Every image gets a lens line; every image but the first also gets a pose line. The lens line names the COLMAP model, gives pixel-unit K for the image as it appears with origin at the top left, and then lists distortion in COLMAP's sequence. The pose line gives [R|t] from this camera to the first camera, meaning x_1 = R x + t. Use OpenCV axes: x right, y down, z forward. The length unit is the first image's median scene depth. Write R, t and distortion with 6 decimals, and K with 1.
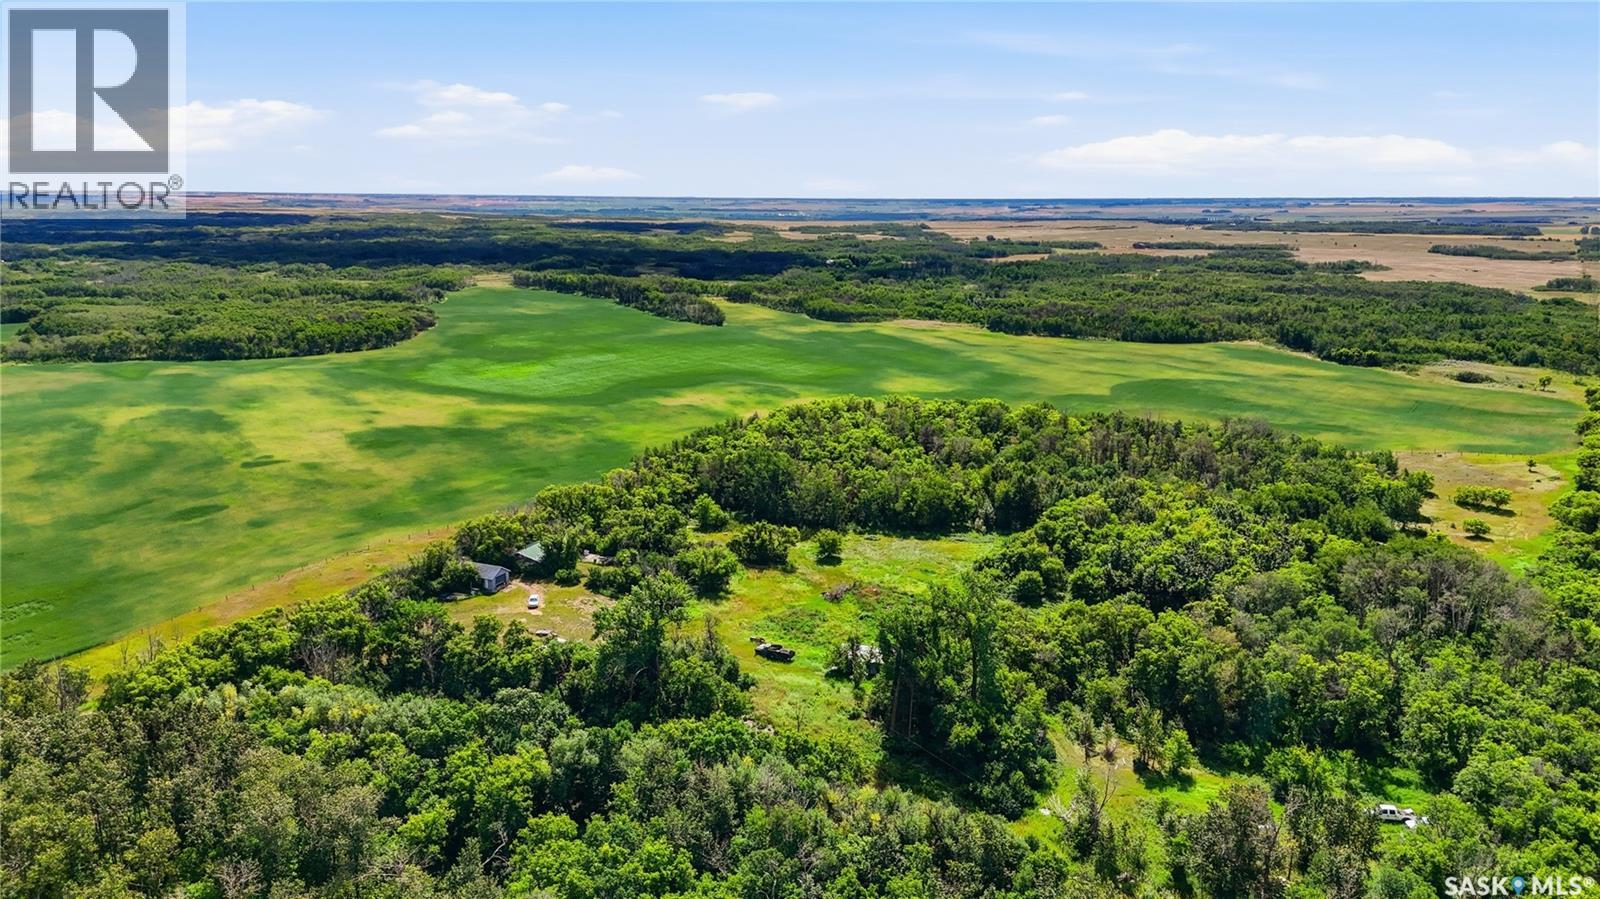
lens RADIAL K [[1176.0, 0, 790.5], [0, 1176.0, 443.2], [0, 0, 1]] dist [0.073395, -0.071949]
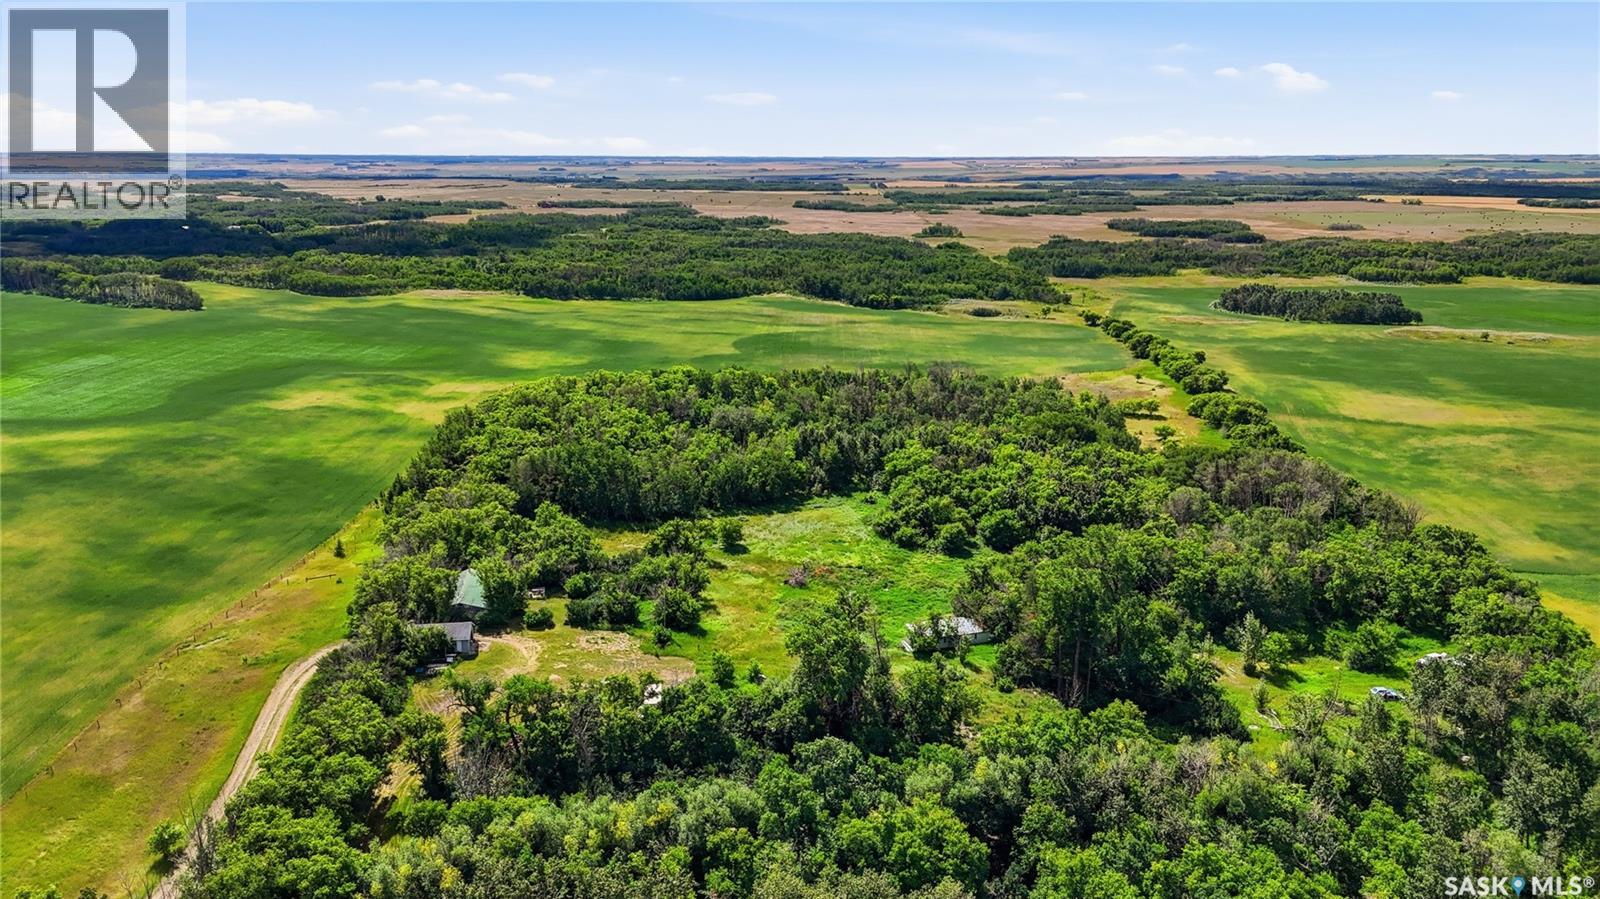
lens RADIAL K [[1176.0, 0, 790.5], [0, 1176.0, 443.2], [0, 0, 1]] dist [0.073395, -0.071949]
pose [[0.847242, -0.126405, 0.515949, -0.172569], [0.108548, 0.991978, 0.064783, -0.017580], [-0.519999, 0.001118, 0.854166, 0.069186]]
